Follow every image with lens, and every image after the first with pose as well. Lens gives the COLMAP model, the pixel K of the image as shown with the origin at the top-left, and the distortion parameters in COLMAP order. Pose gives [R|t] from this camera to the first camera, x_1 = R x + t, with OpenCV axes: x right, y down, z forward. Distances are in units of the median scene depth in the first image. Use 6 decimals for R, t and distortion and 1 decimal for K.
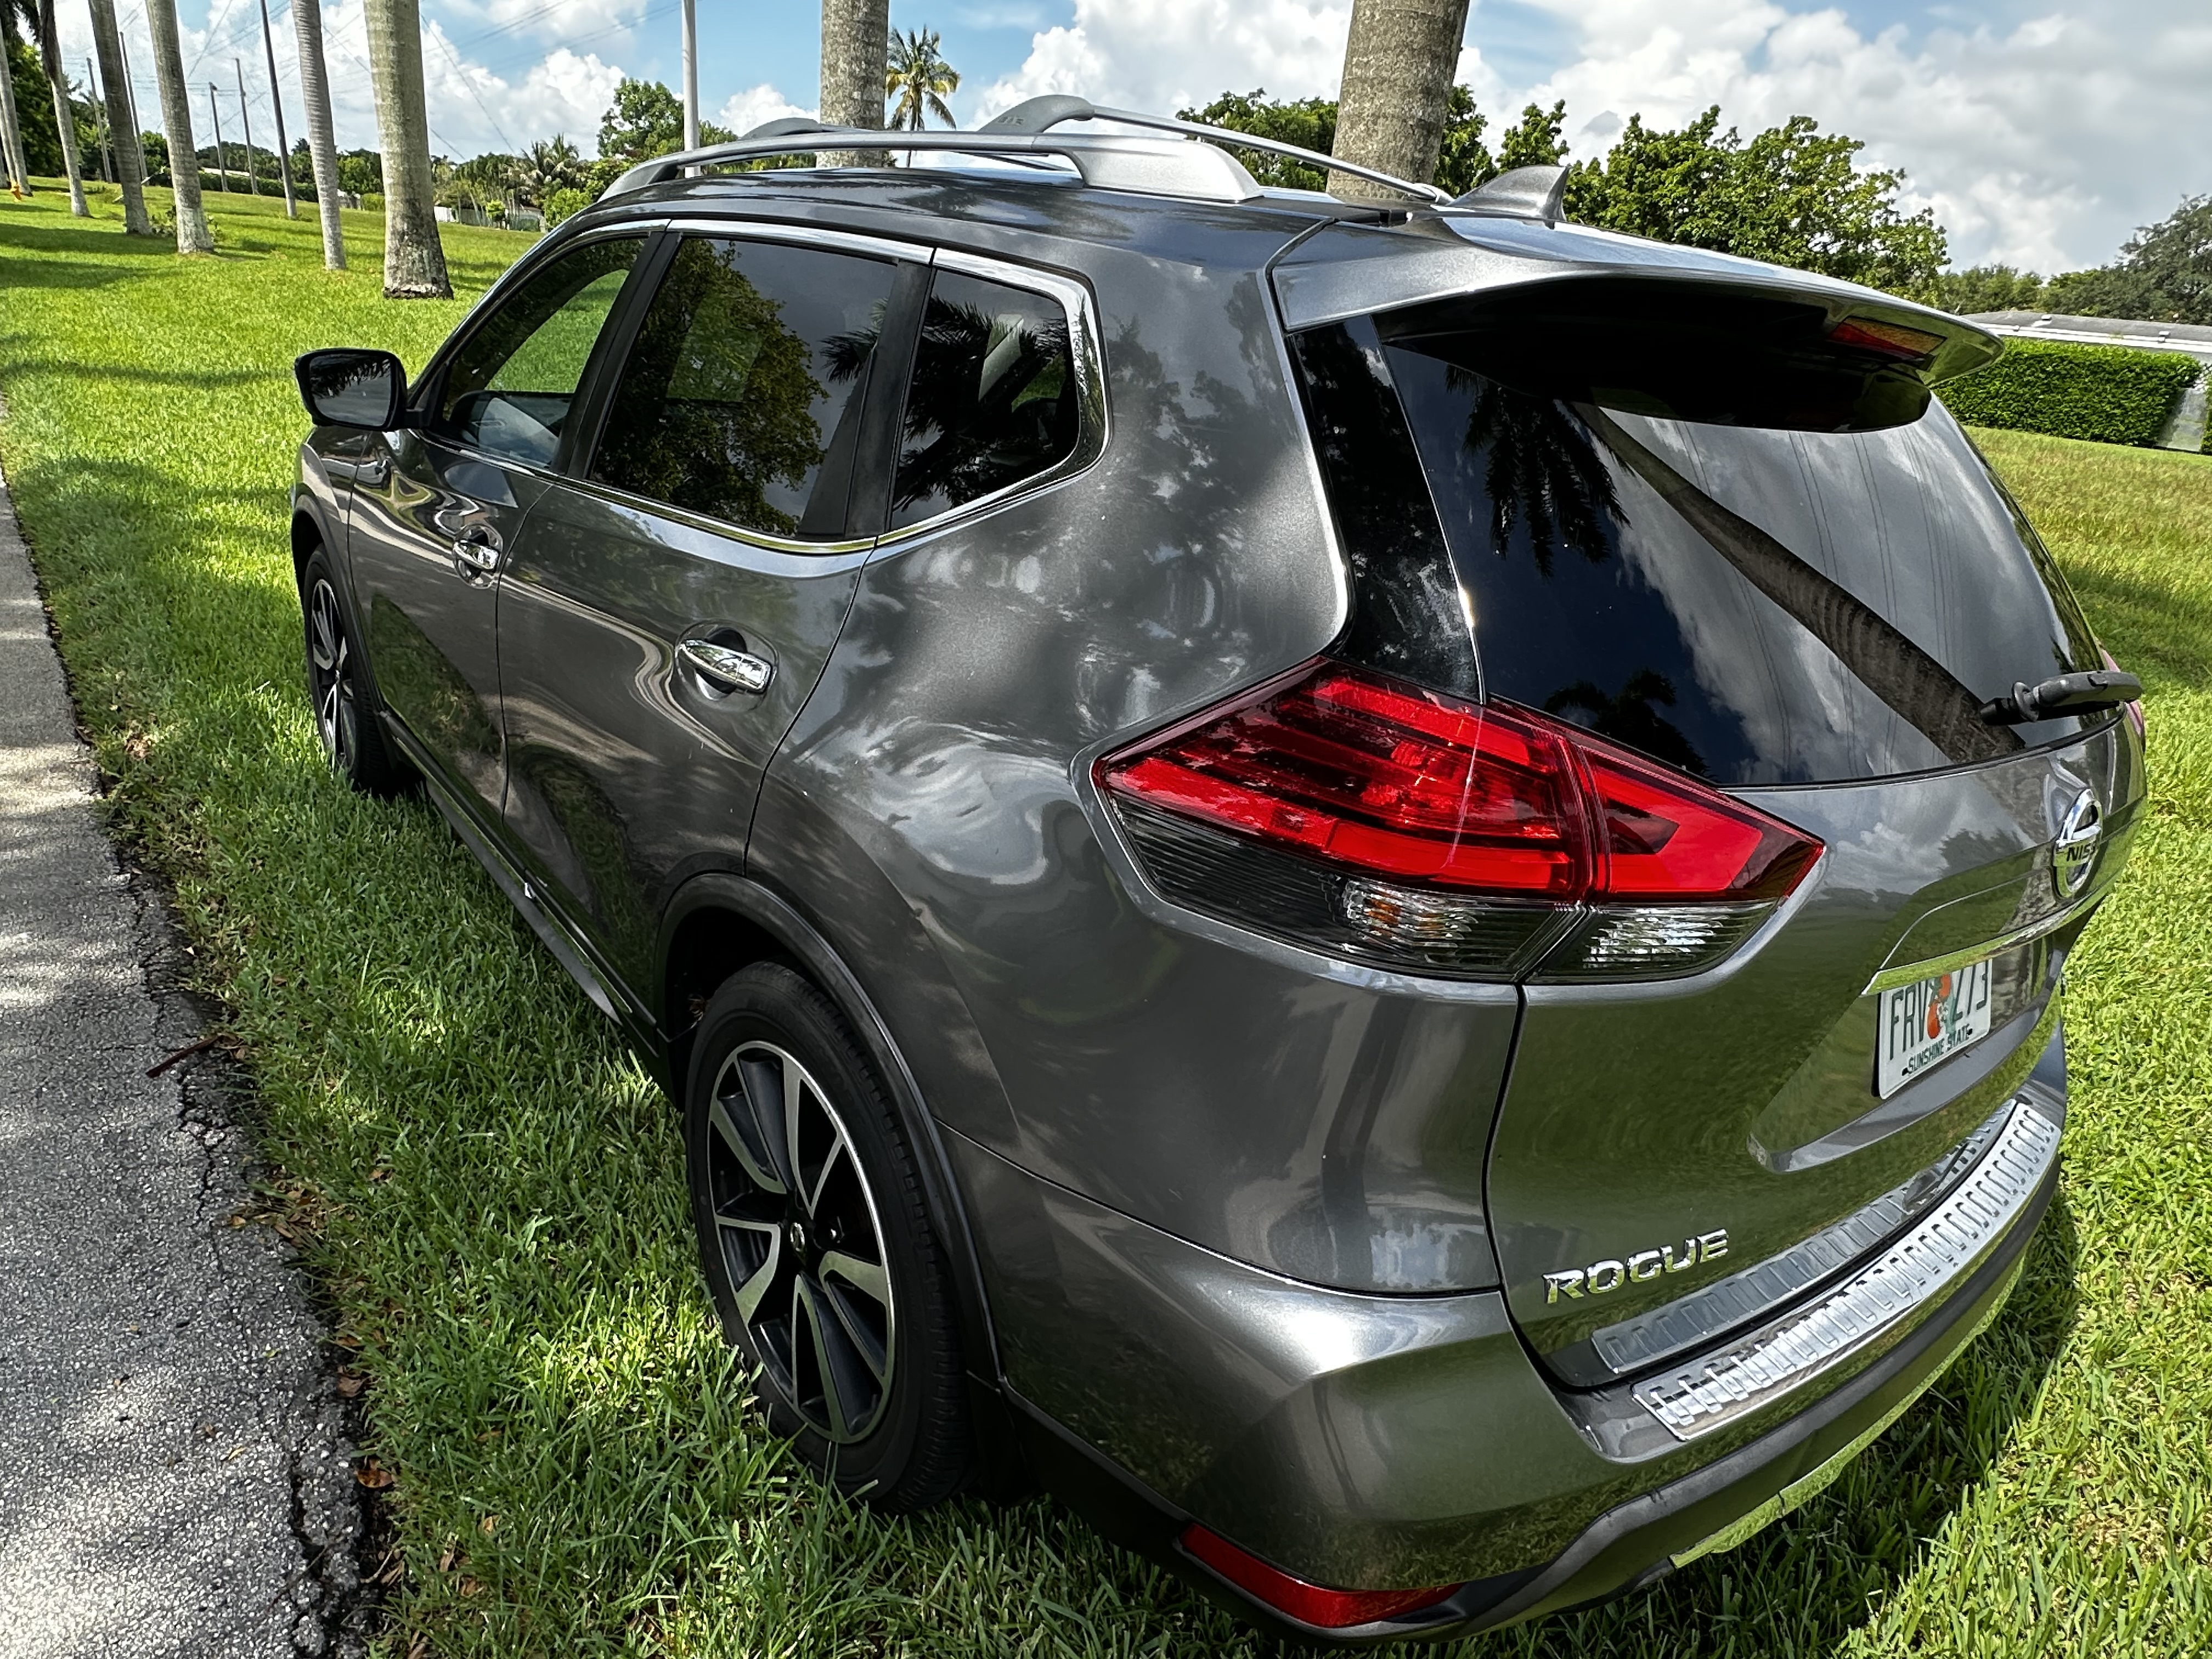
lens RADIAL K [[1340.7, 0, 1098.3], [0, 1340.7, 832.7], [0, 0, 1]] dist [-0.003251, -0.001715]
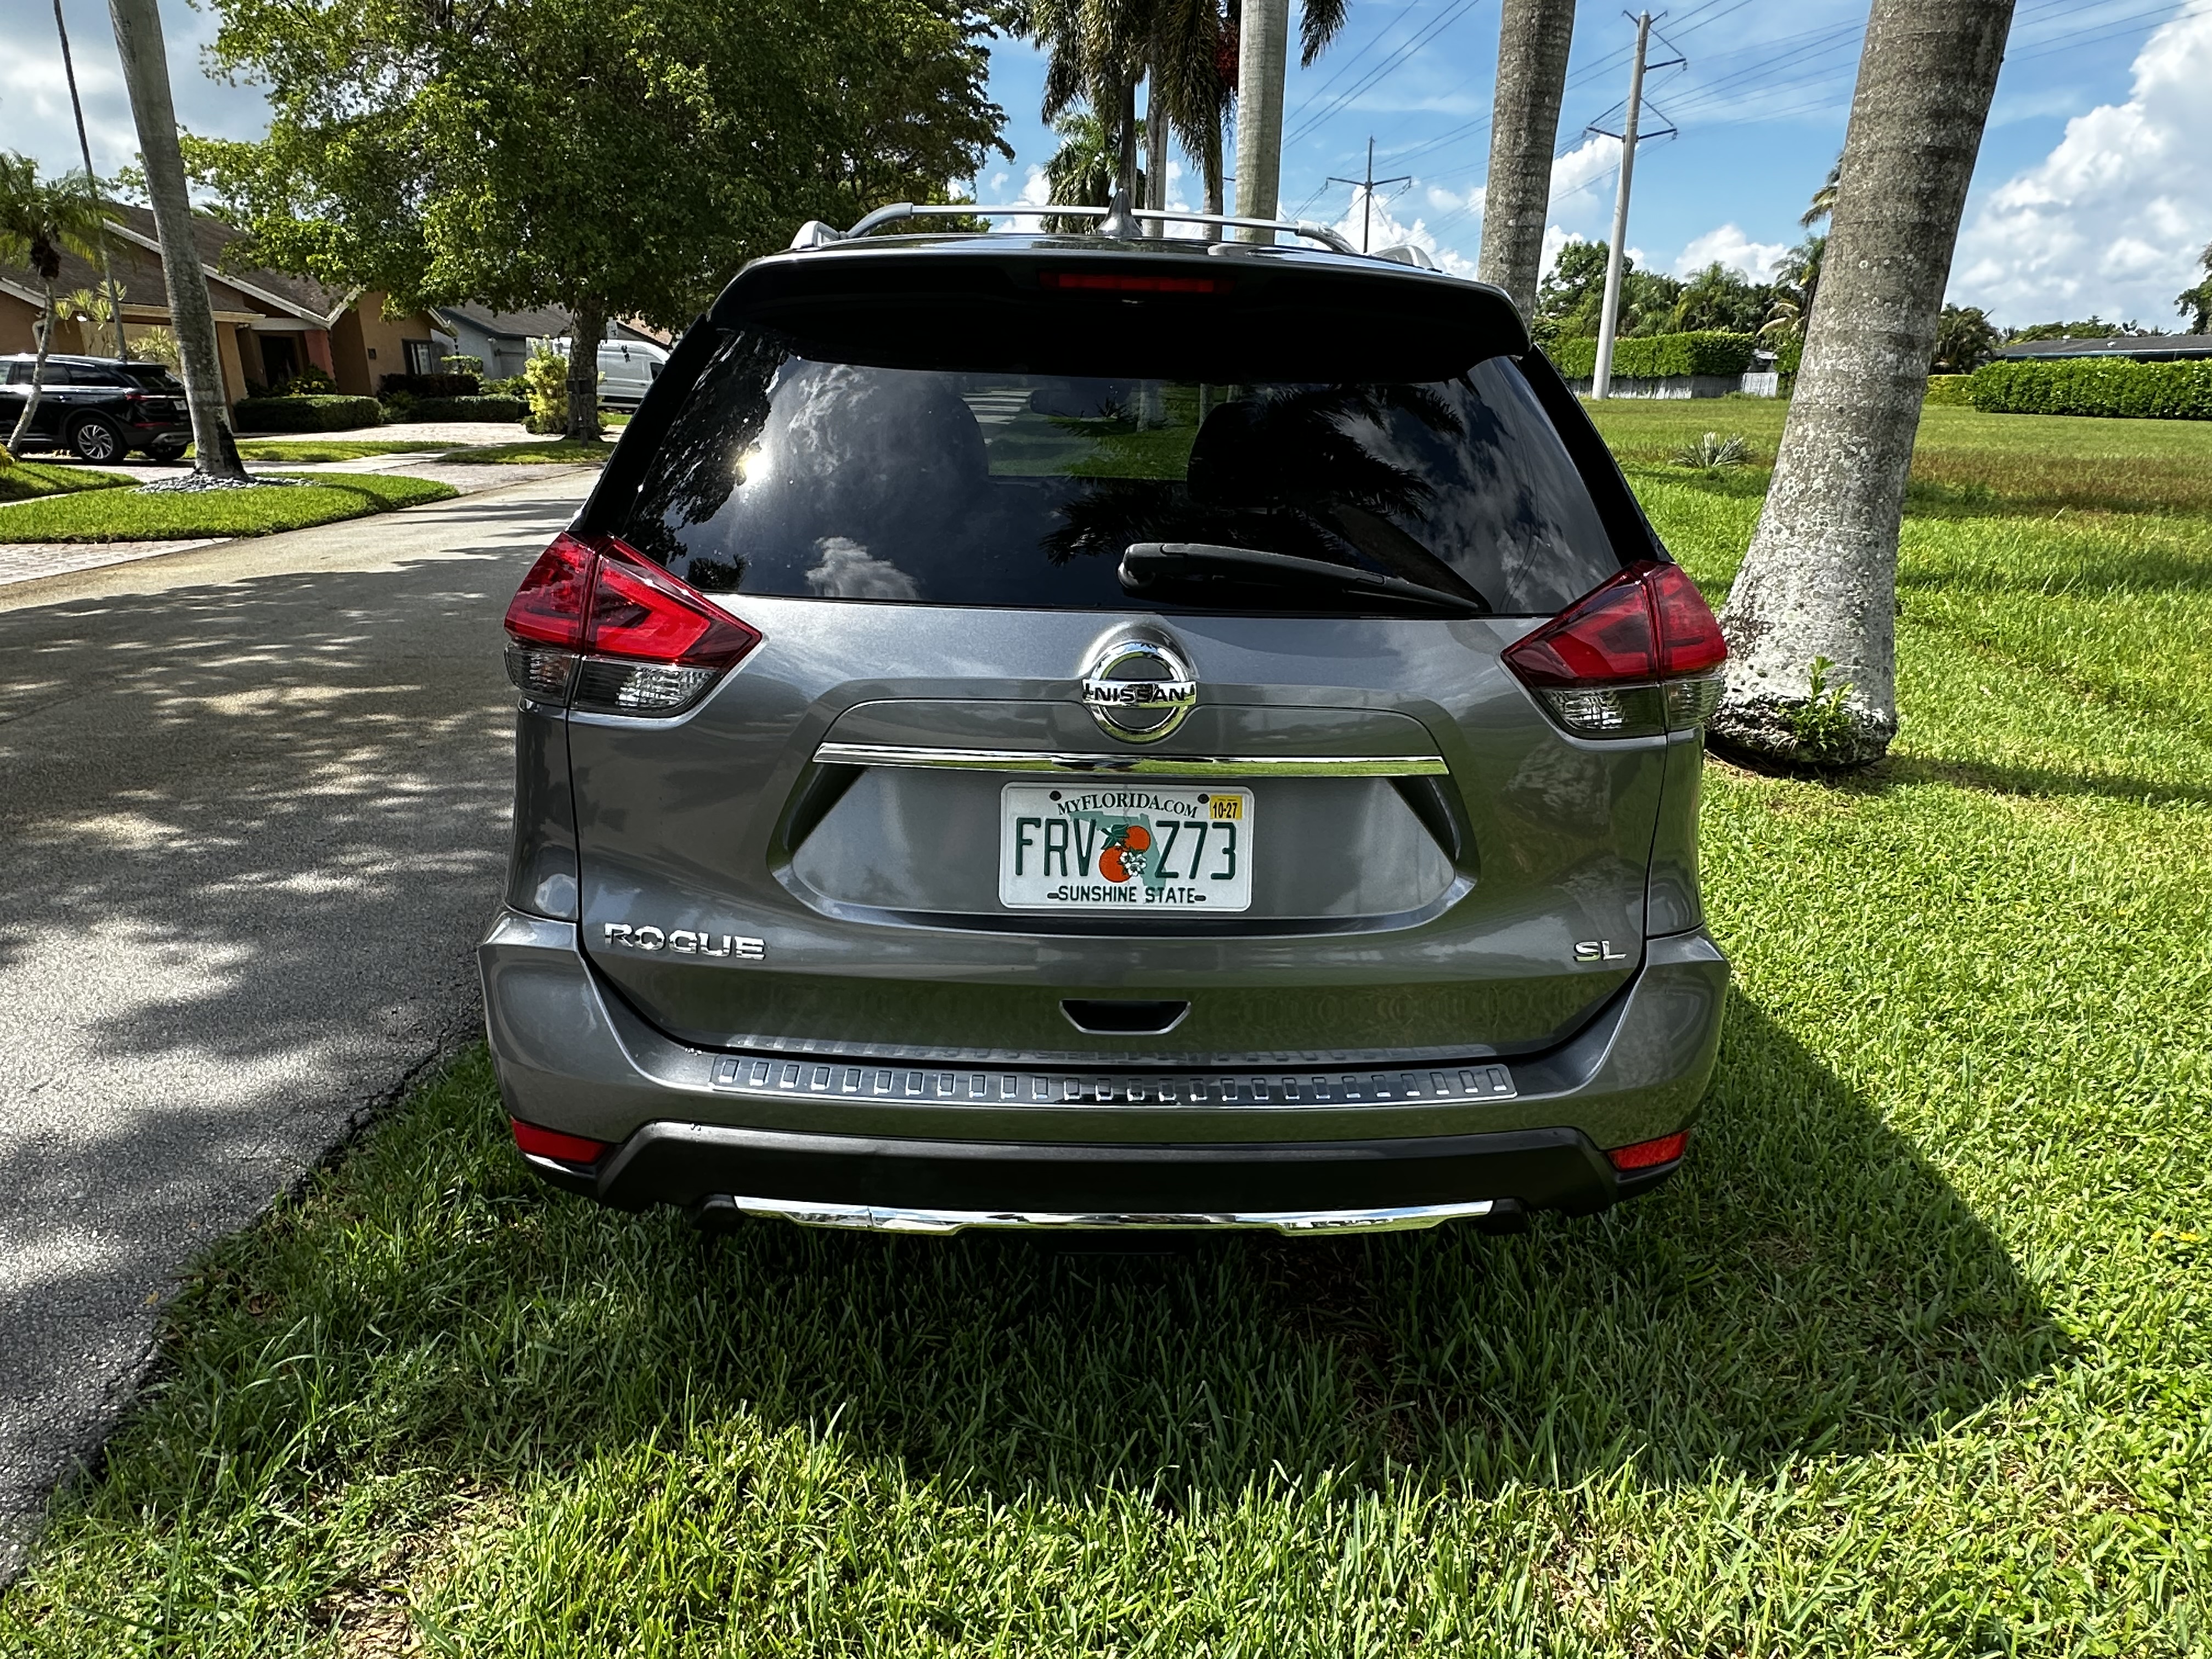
lens RADIAL K [[1343.1, 0, 1109.2], [0, 1343.1, 836.9], [0, 0, 1]] dist [-0.001589, -0.000771]
pose [[0.803378, 0.103054, -0.586485, 0.240765], [-0.159885, 0.986075, -0.045747, 0.031760], [0.573604, 0.130522, 0.808667, 0.015569]]
